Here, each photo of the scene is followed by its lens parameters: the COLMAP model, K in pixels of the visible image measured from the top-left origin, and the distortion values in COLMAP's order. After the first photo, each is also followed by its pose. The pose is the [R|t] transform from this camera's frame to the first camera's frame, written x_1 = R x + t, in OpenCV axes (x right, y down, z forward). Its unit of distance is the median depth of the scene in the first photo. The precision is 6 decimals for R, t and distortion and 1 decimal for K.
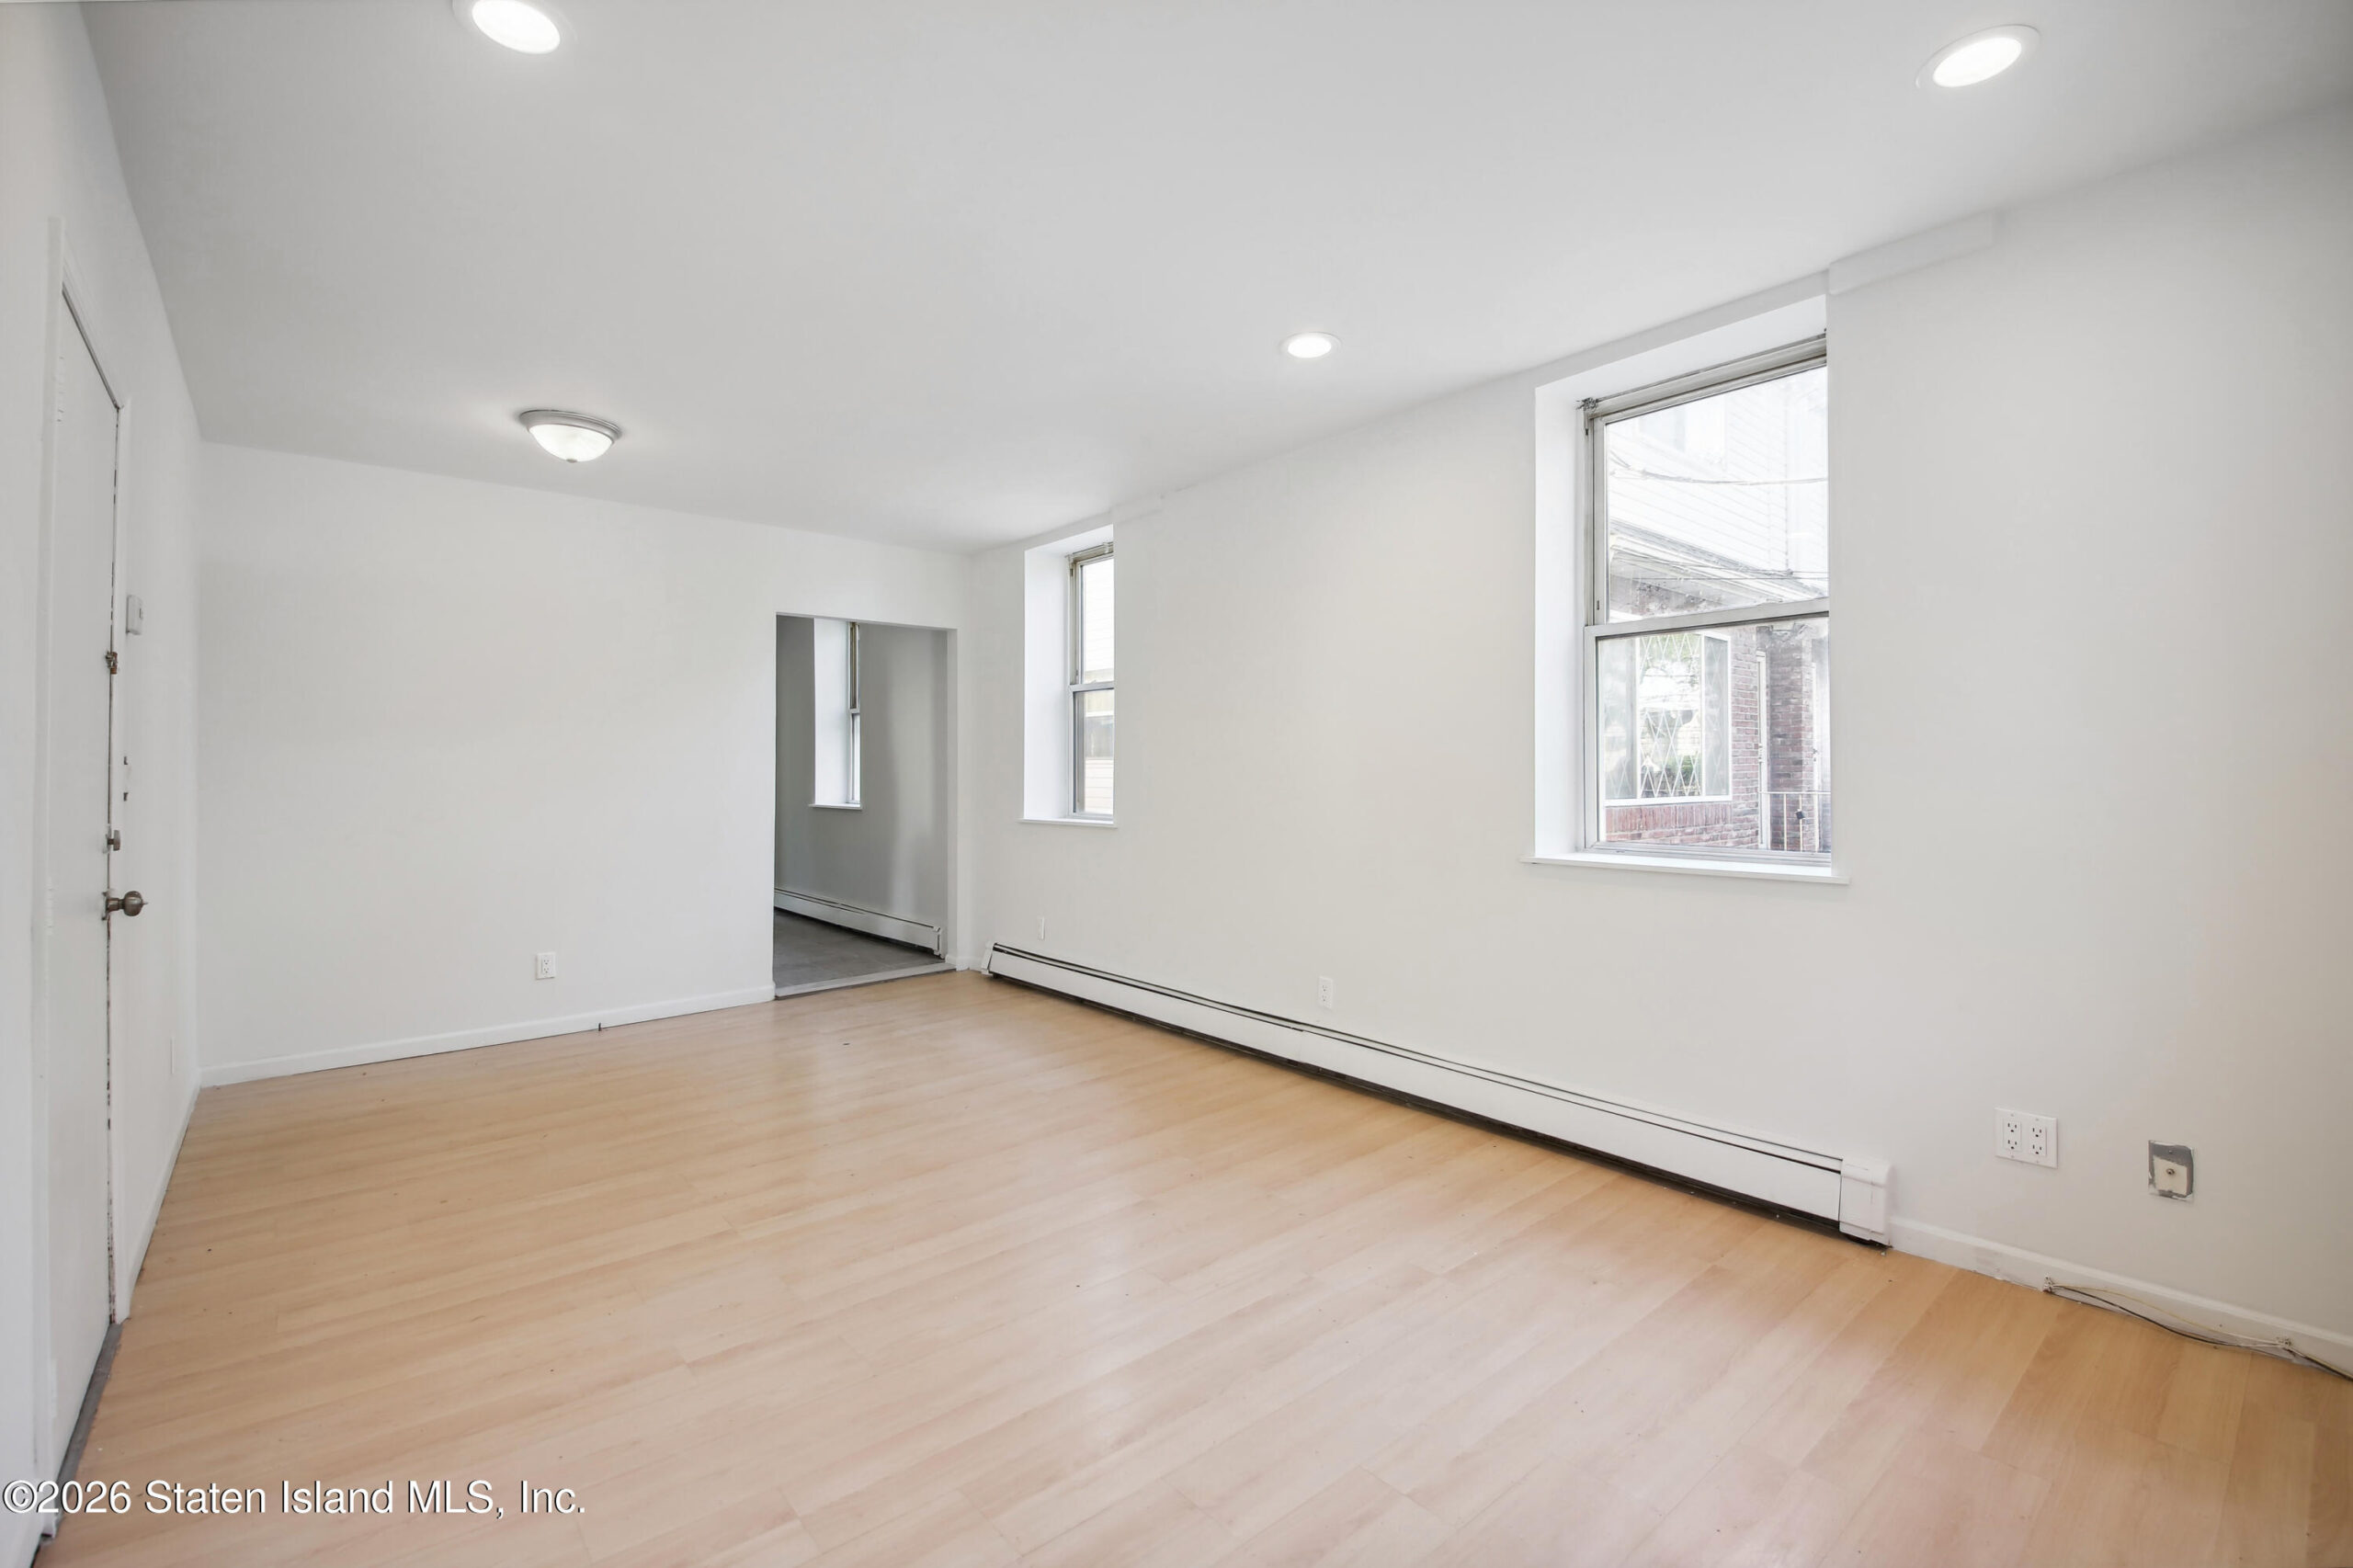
lens RADIAL K [[1008.3, 0, 1176.5], [0, 1008.3, 784.0], [0, 0, 1]] dist [-0.023534, -0.000482]
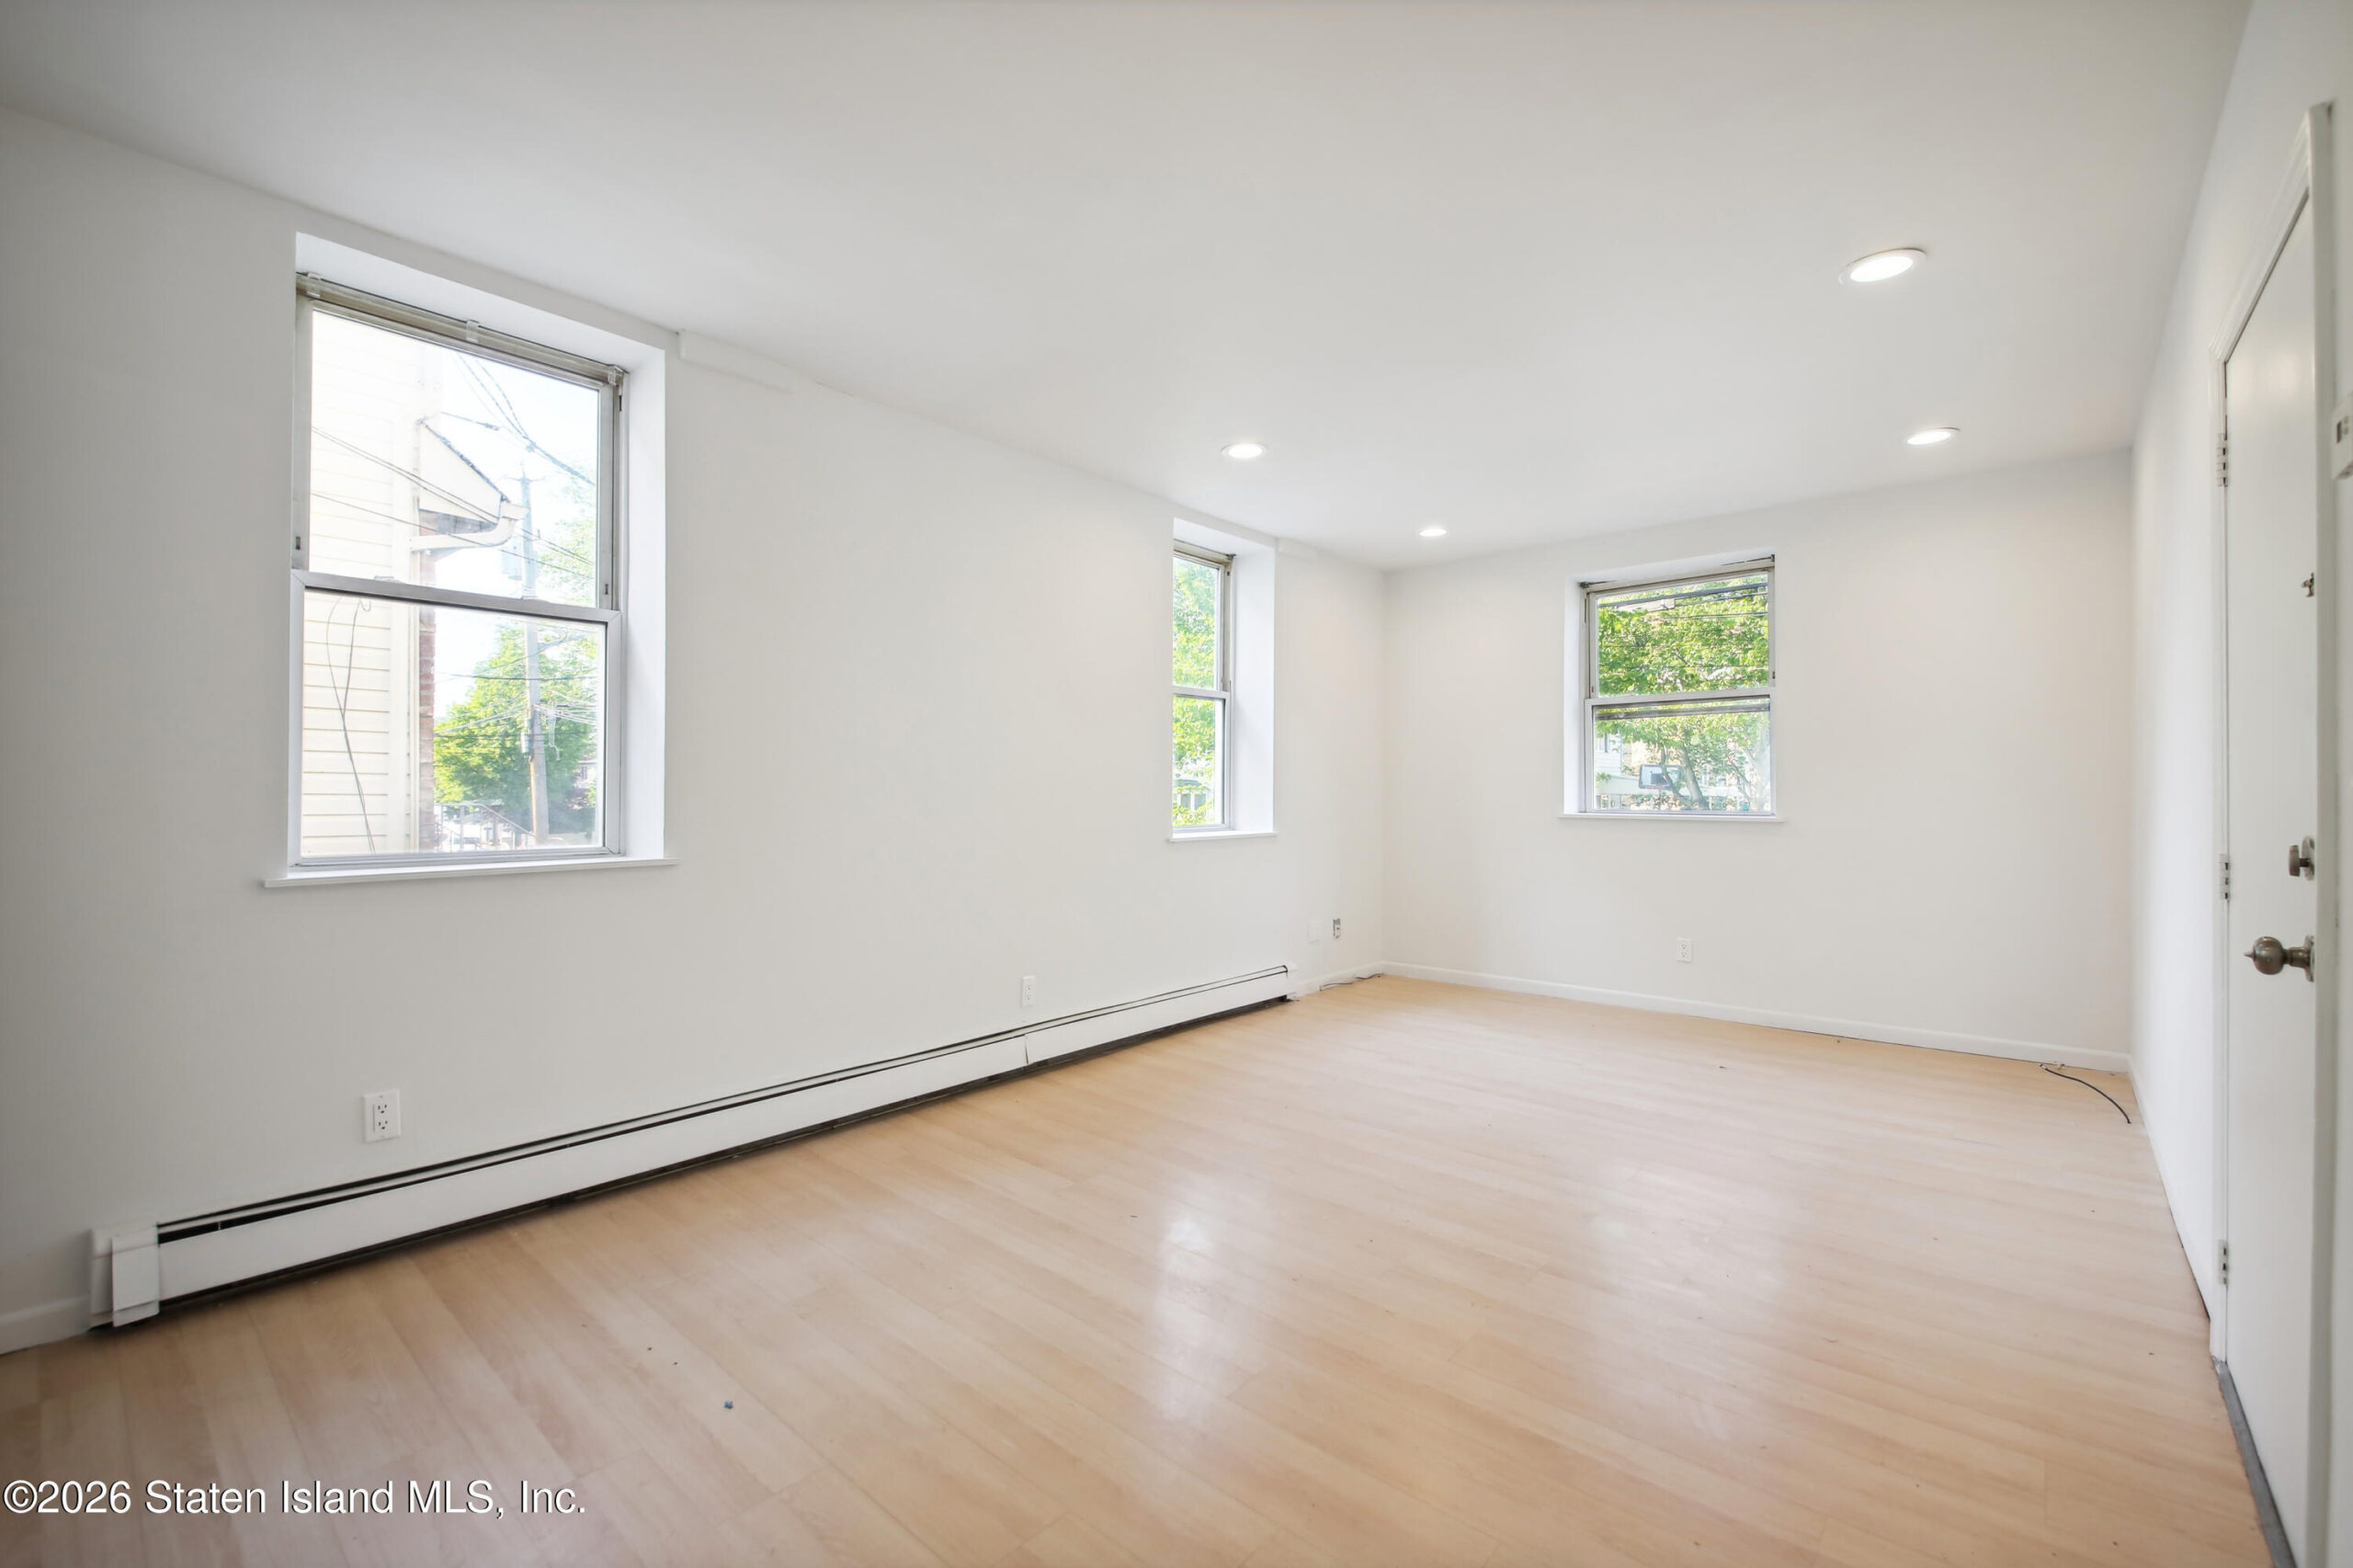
lens RADIAL K [[985.0, 0, 1176.5], [0, 985.0, 784.0], [0, 0, 1]] dist [0.016326, 0.000121]
pose [[-0.127243, -0.009278, 0.991828, -1.473571], [-0.006152, 0.999944, 0.008565, -0.020478], [-0.991853, -0.005012, -0.127293, 1.630221]]
